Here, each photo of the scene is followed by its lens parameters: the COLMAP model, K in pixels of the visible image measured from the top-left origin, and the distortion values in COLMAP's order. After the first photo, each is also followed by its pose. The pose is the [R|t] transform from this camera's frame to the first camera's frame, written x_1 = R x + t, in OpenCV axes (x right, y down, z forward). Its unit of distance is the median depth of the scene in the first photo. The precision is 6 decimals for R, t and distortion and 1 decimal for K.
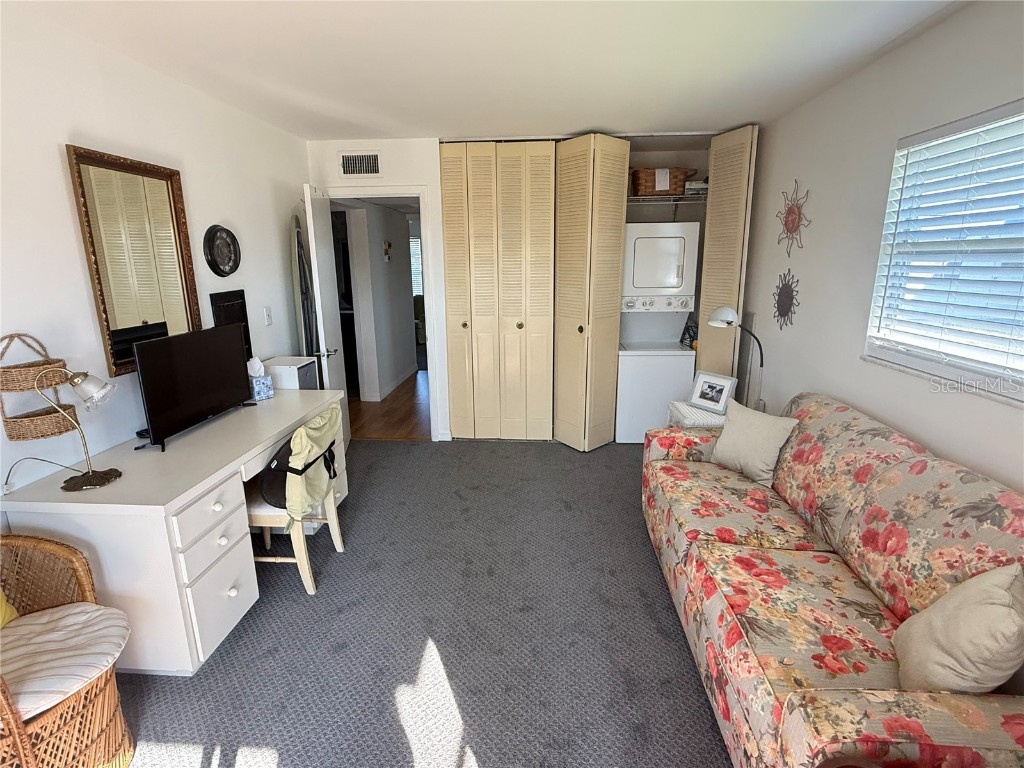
lens RADIAL K [[515.2, 0, 513.1], [0, 515.2, 381.9], [0, 0, 1]] dist [-0.005415, 0.001322]
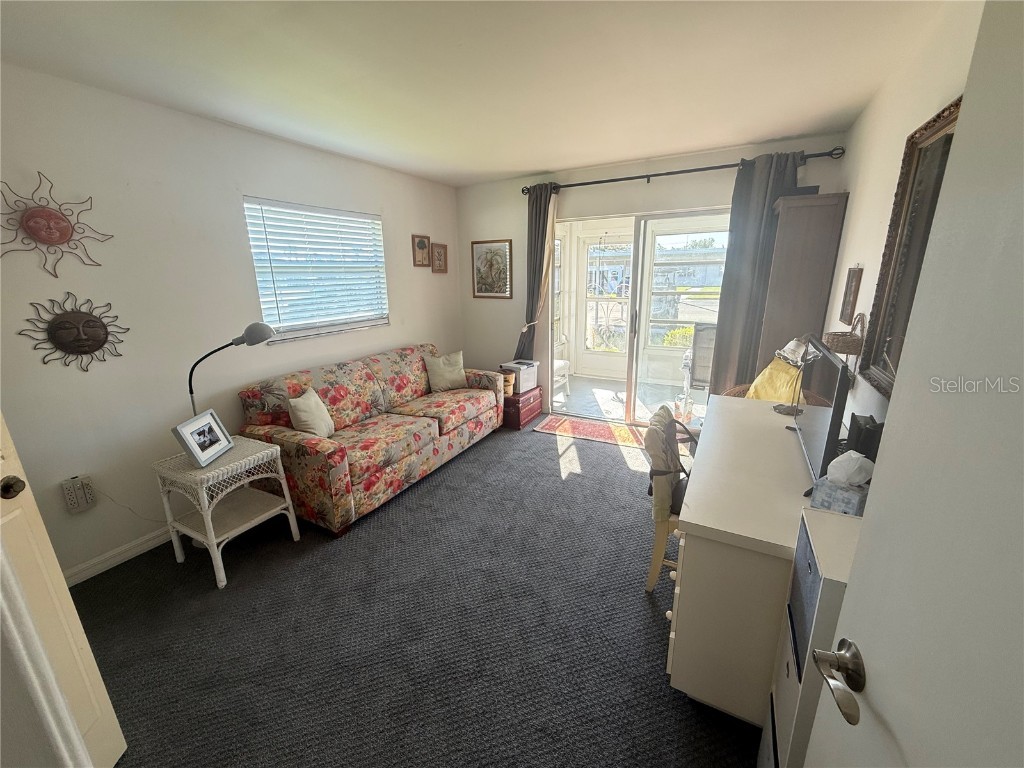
lens RADIAL K [[405.0, 0, 512.9], [0, 405.0, 384.0], [0, 0, 1]] dist [-0.004150, -0.000300]
pose [[-0.910133, -0.085357, 0.405428, -0.501448], [0.120877, 0.881271, 0.456893, -0.455163], [-0.396291, 0.464840, -0.791756, 1.977139]]
